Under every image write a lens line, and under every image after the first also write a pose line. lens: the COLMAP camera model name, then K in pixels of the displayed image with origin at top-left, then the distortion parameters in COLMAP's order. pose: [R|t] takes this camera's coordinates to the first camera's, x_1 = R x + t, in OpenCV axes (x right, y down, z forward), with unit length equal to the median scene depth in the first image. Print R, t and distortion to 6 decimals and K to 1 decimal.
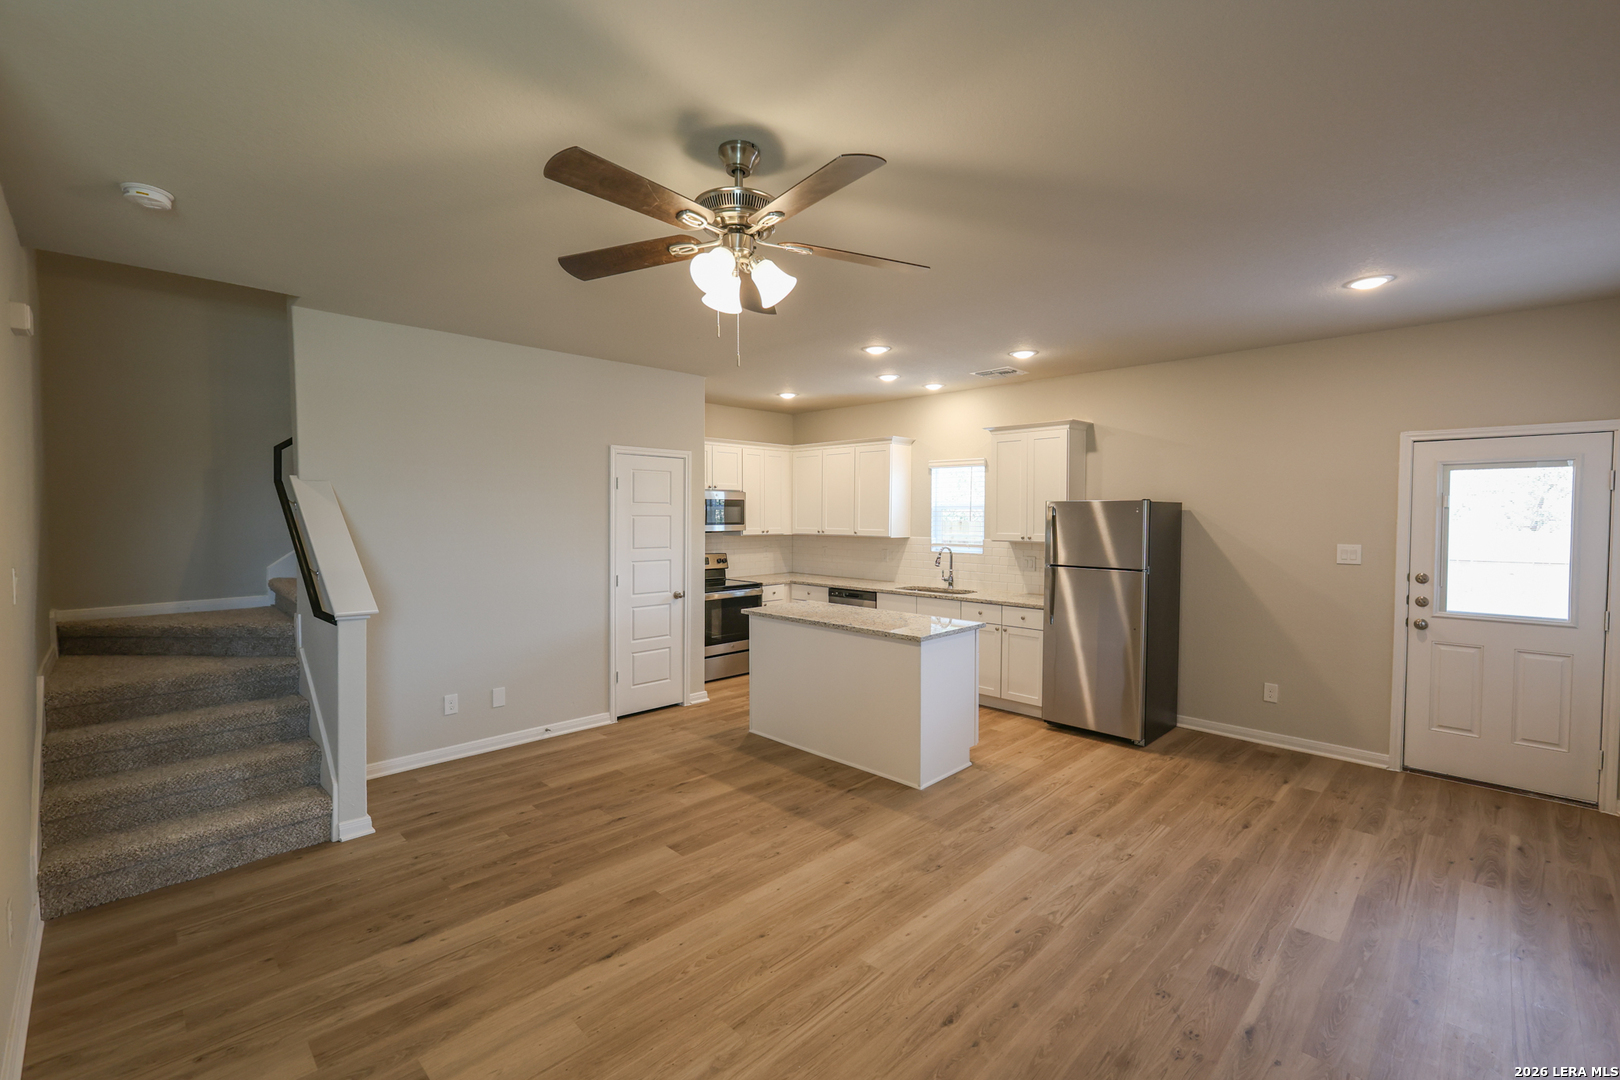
lens RADIAL K [[699.2, 0, 807.7], [0, 699.2, 537.4], [0, 0, 1]] dist [0.002754, -0.000112]
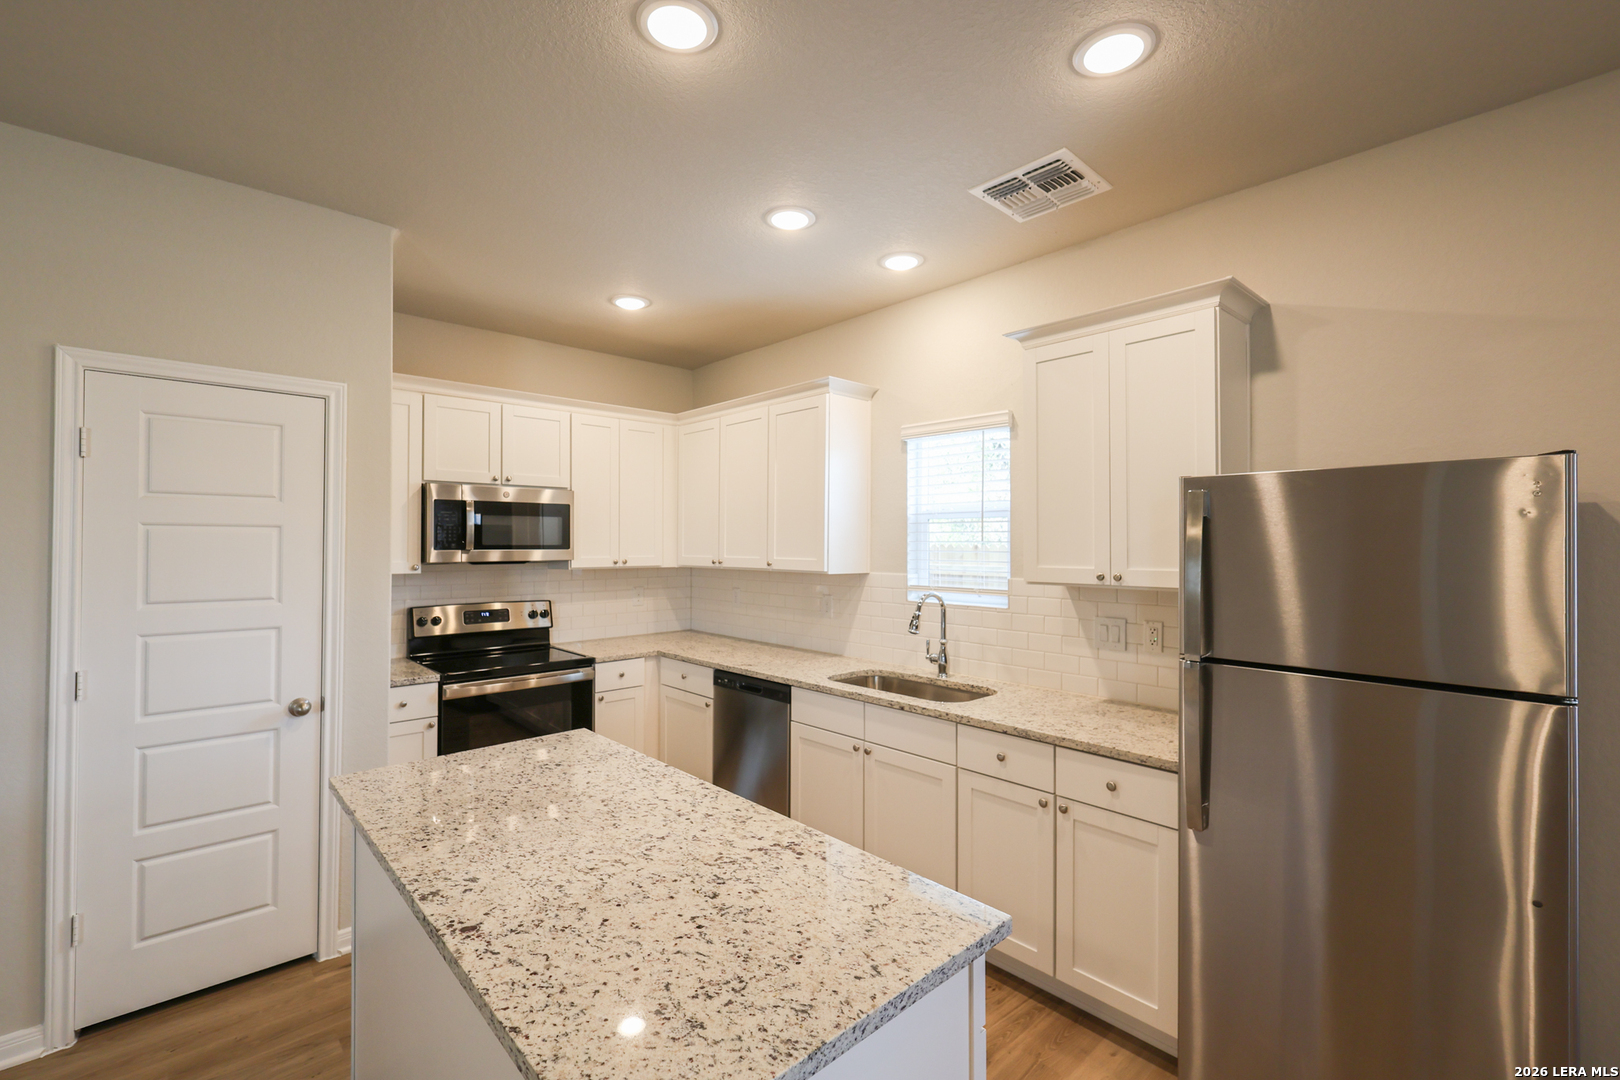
lens RADIAL K [[699.2, 0, 807.7], [0, 699.2, 537.4], [0, 0, 1]] dist [0.002754, -0.000112]
pose [[0.999113, -0.001464, -0.042096, 0.192445], [-0.000339, 0.999084, -0.042789, -0.006931], [0.042120, 0.042765, 0.998197, 0.739803]]
